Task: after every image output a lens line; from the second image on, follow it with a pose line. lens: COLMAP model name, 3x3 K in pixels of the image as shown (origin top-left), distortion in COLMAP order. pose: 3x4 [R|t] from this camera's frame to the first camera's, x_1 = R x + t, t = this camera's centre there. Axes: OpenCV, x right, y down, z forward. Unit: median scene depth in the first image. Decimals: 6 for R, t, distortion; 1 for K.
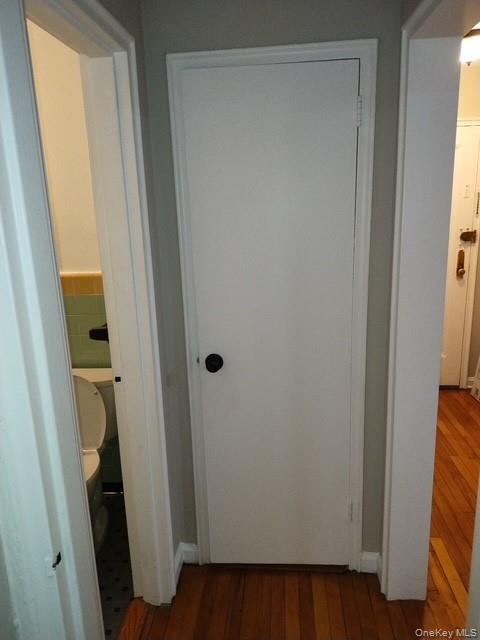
lens RADIAL K [[470.0, 0, 247.5], [0, 470.0, 319.3], [0, 0, 1]] dist [0.088351, -0.135300]
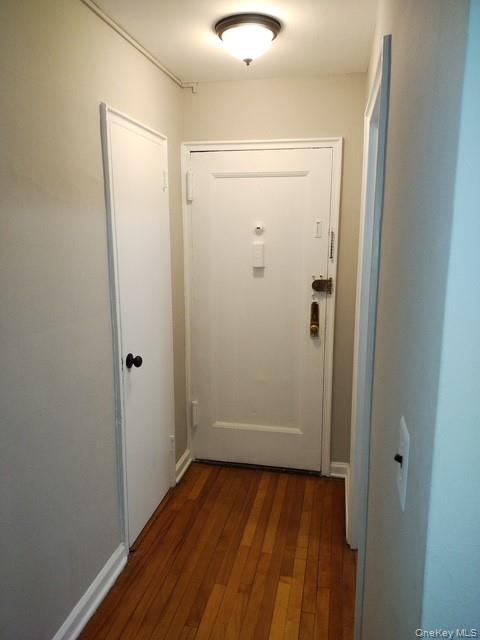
lens RADIAL K [[470.0, 0, 247.5], [0, 470.0, 319.3], [0, 0, 1]] dist [0.088351, -0.135300]
pose [[0.991184, 0.054938, -0.120570, 0.434448], [-0.062089, 0.996477, -0.056375, -0.064651], [0.117048, 0.063364, 0.991103, 0.204366]]
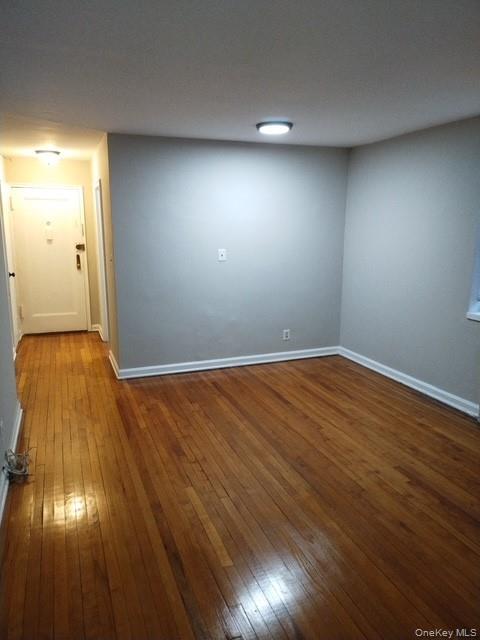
lens RADIAL K [[470.0, 0, 247.5], [0, 470.0, 319.3], [0, 0, 1]] dist [0.088351, -0.135300]
pose [[0.903537, -0.049773, 0.425610, 0.246016], [0.076332, 0.996041, -0.045565, 0.244218], [-0.421657, 0.073657, 0.903759, -0.944497]]
